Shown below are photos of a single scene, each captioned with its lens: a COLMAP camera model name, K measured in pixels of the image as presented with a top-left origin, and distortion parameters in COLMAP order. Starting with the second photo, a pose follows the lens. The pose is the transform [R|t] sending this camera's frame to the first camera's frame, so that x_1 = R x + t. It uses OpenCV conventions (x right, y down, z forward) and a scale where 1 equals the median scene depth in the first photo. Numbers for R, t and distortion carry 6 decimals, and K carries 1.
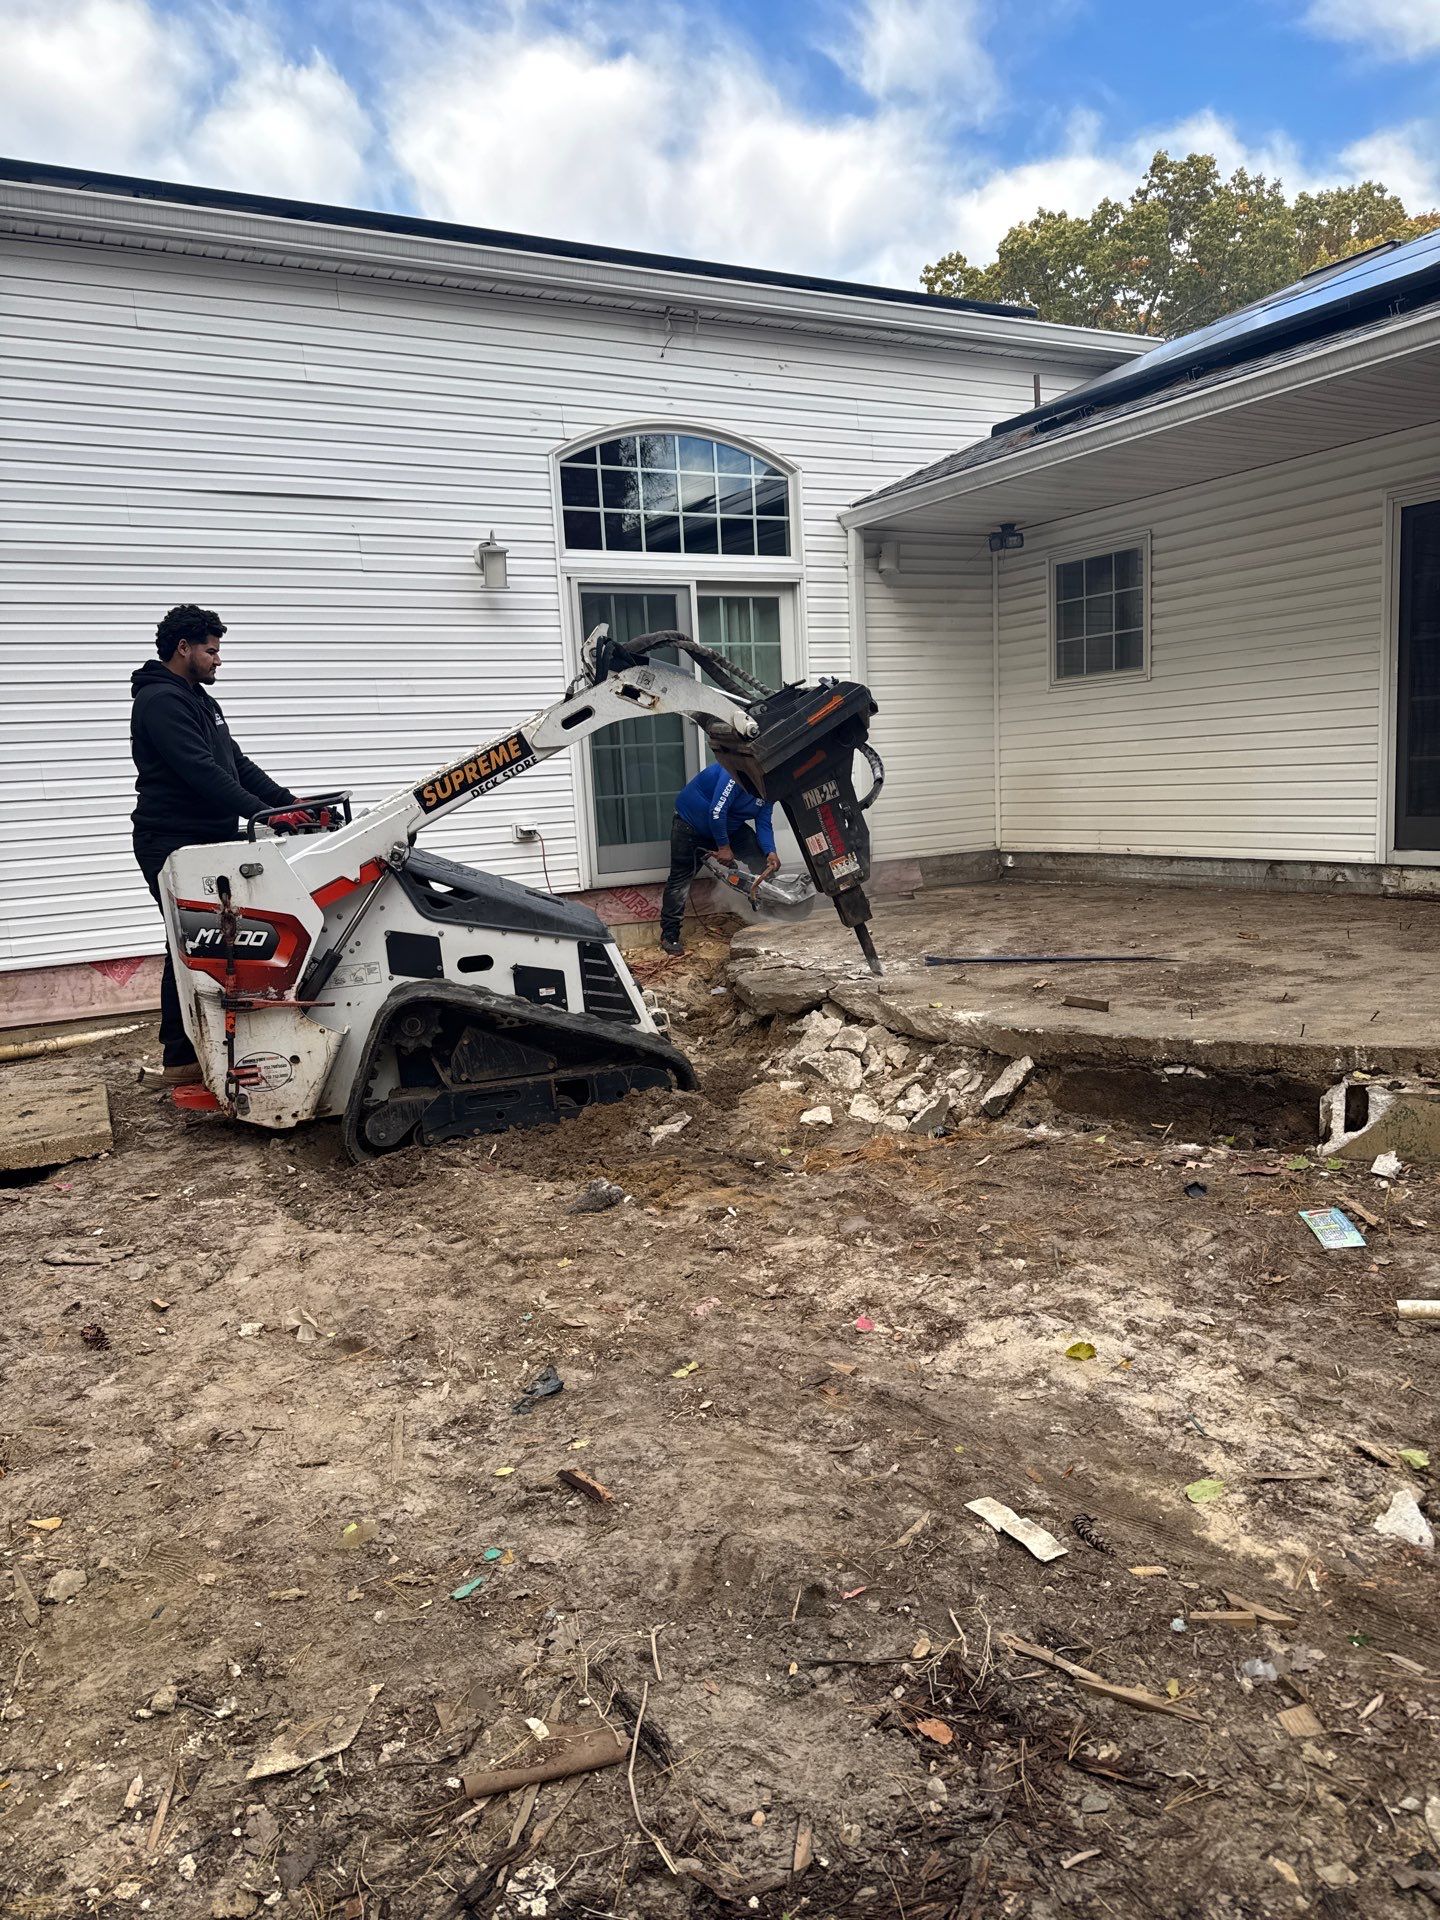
lens RADIAL K [[1394.8, 0, 720.0], [0, 1394.8, 960.0], [0, 0, 1]] dist [0.135860, -0.253127]
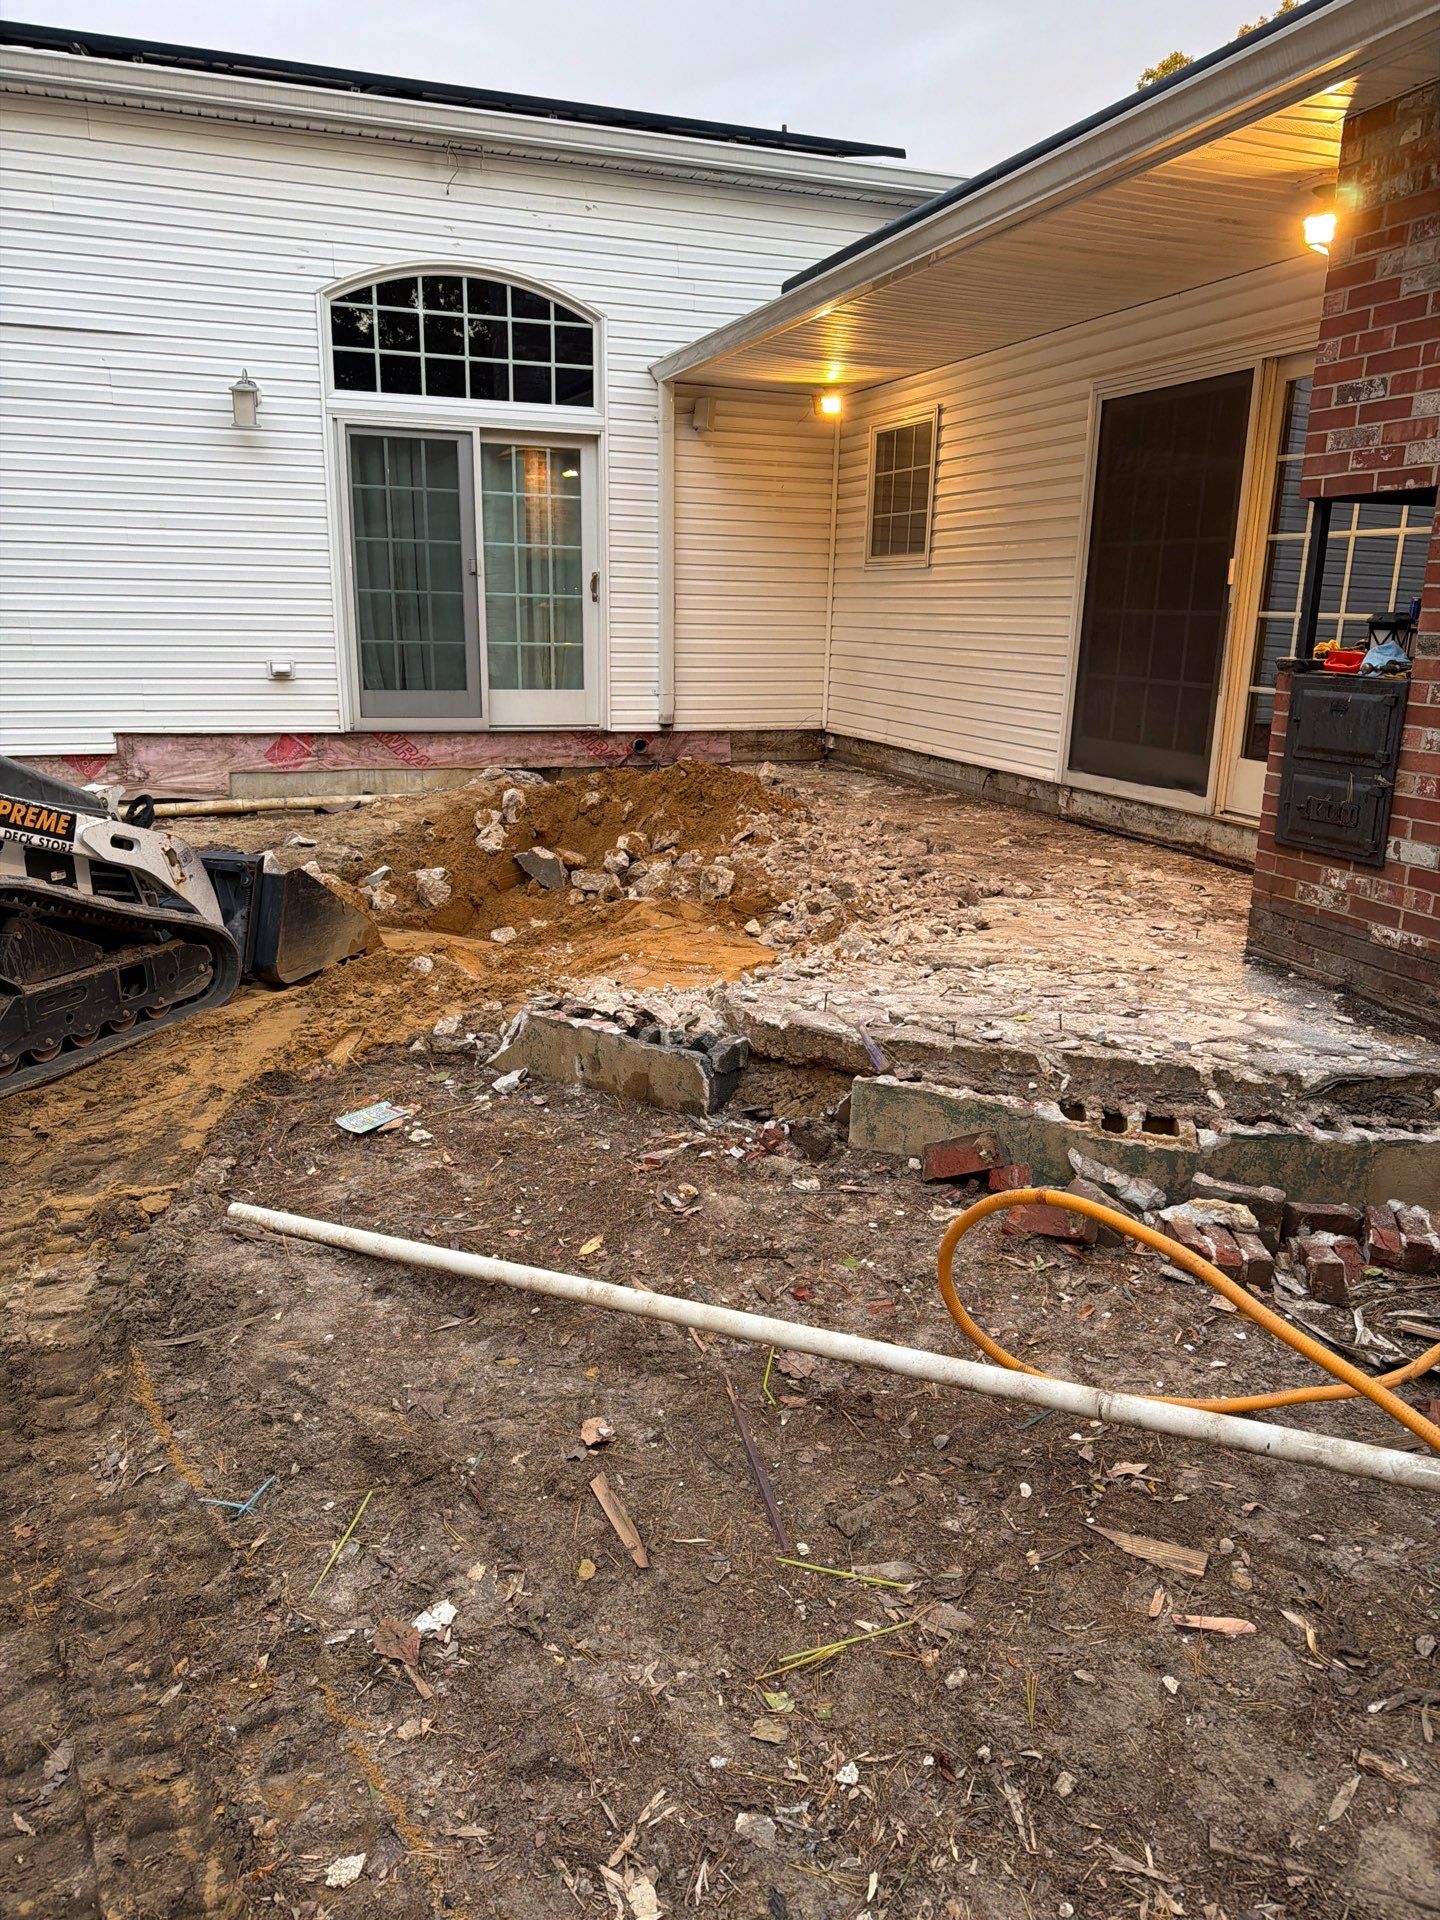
lens RADIAL K [[1410.2, 0, 762.7], [0, 1410.2, 952.7], [0, 0, 1]] dist [0.150959, -0.309367]
pose [[0.982645, 0.112388, -0.147573, 0.589565], [-0.095609, 0.988606, 0.116267, -0.065276], [0.158958, -0.100140, 0.982194, 0.005450]]
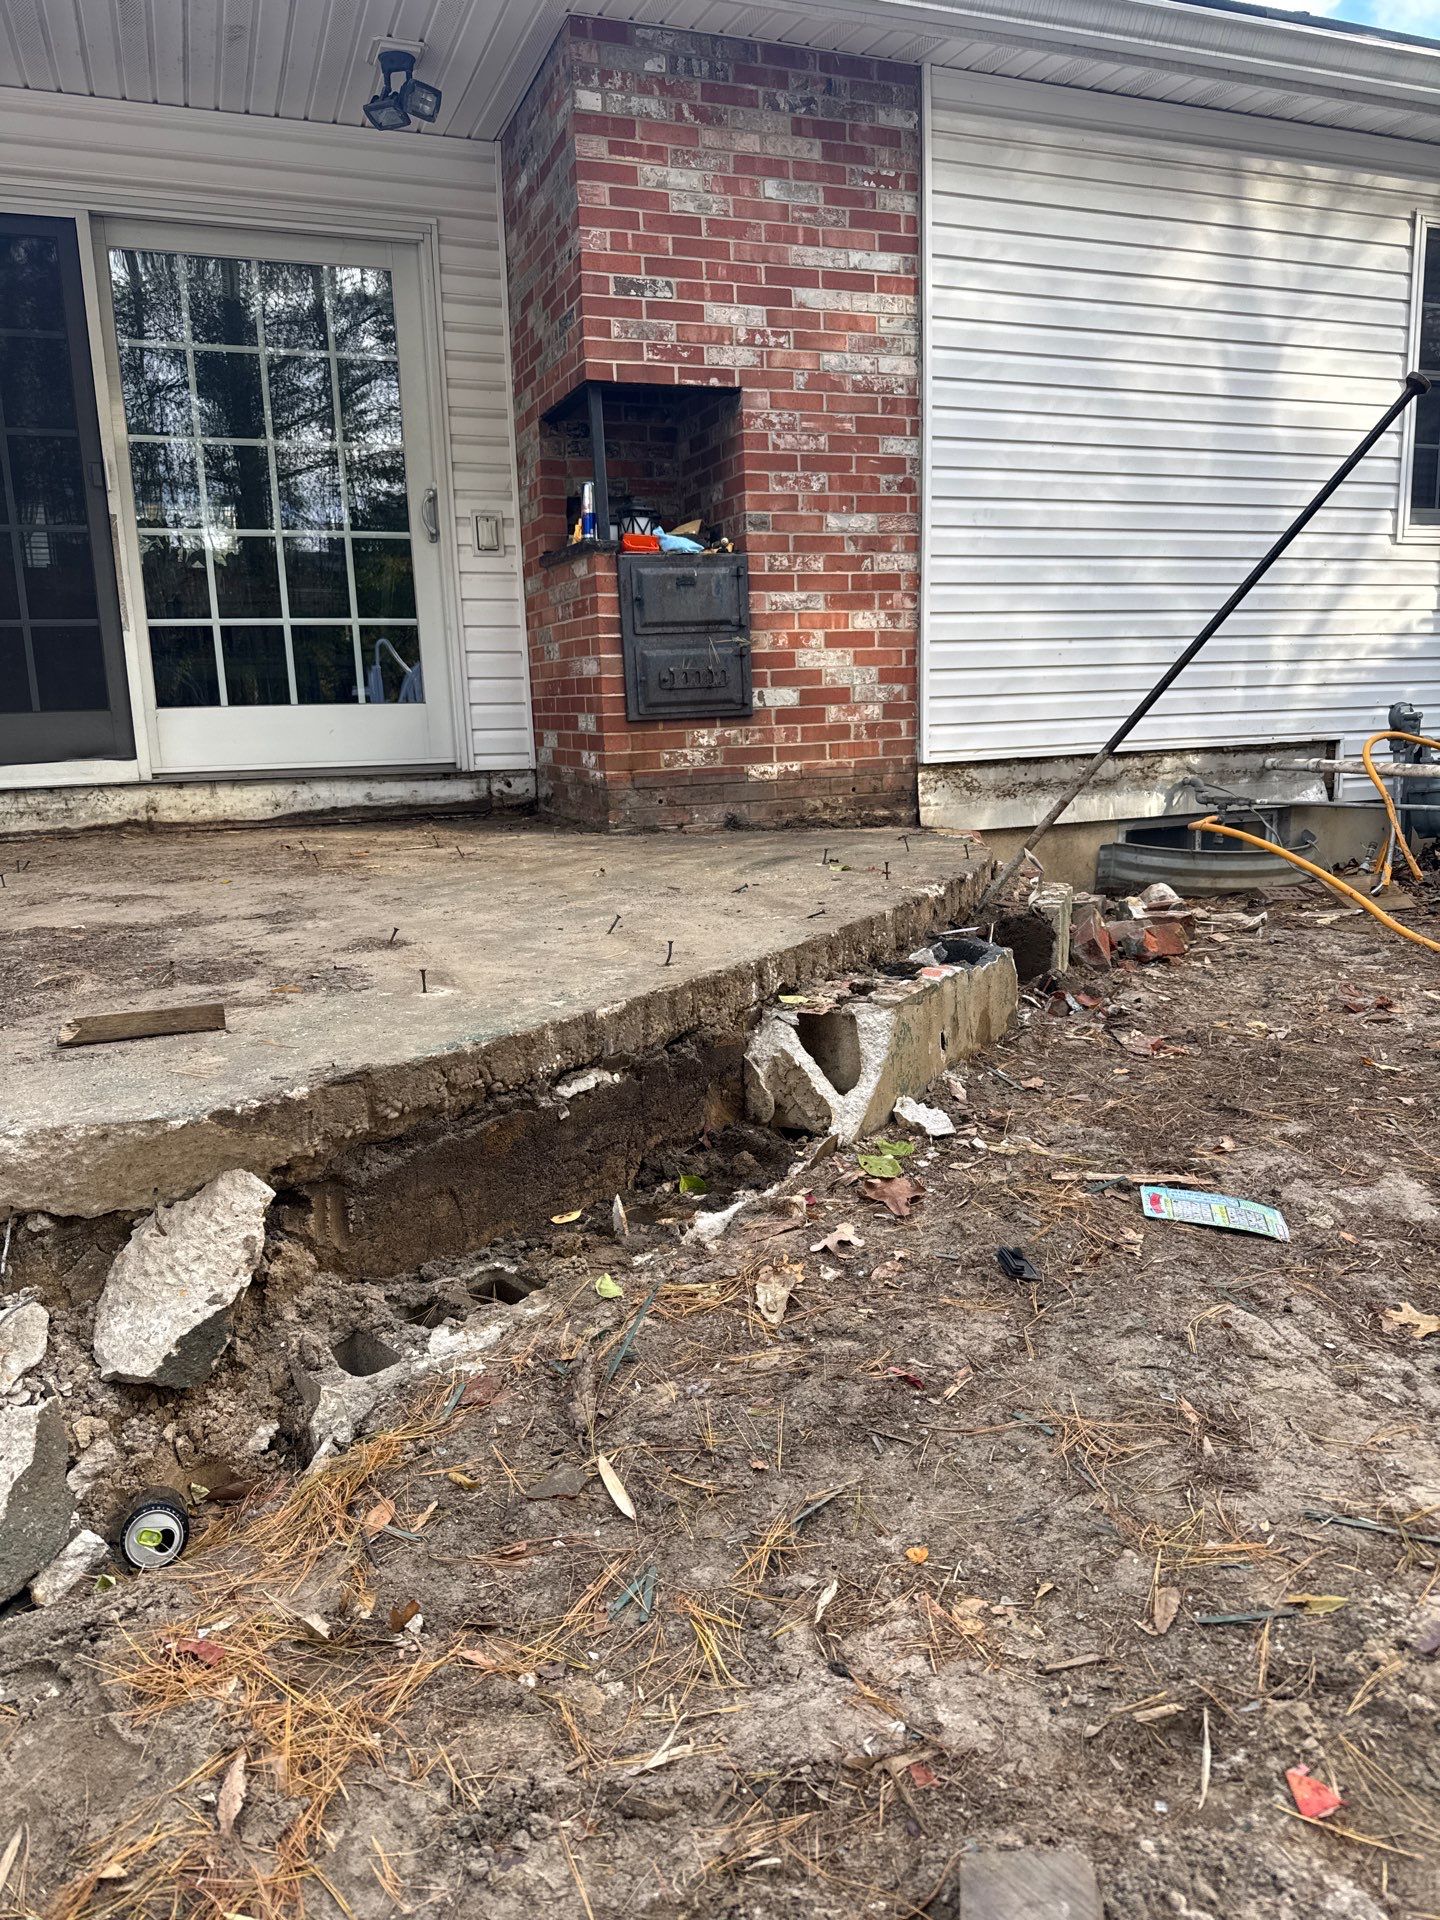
lens RADIAL K [[1341.2, 0, 720.0], [0, 1341.2, 960.0], [0, 0, 1]] dist [0.105986, -0.181652]
pose [[0.140813, -0.142109, 0.979784, -0.075905], [0.162642, 0.979520, 0.118697, -0.004783], [-0.976586, 0.142640, 0.161042, 0.728578]]
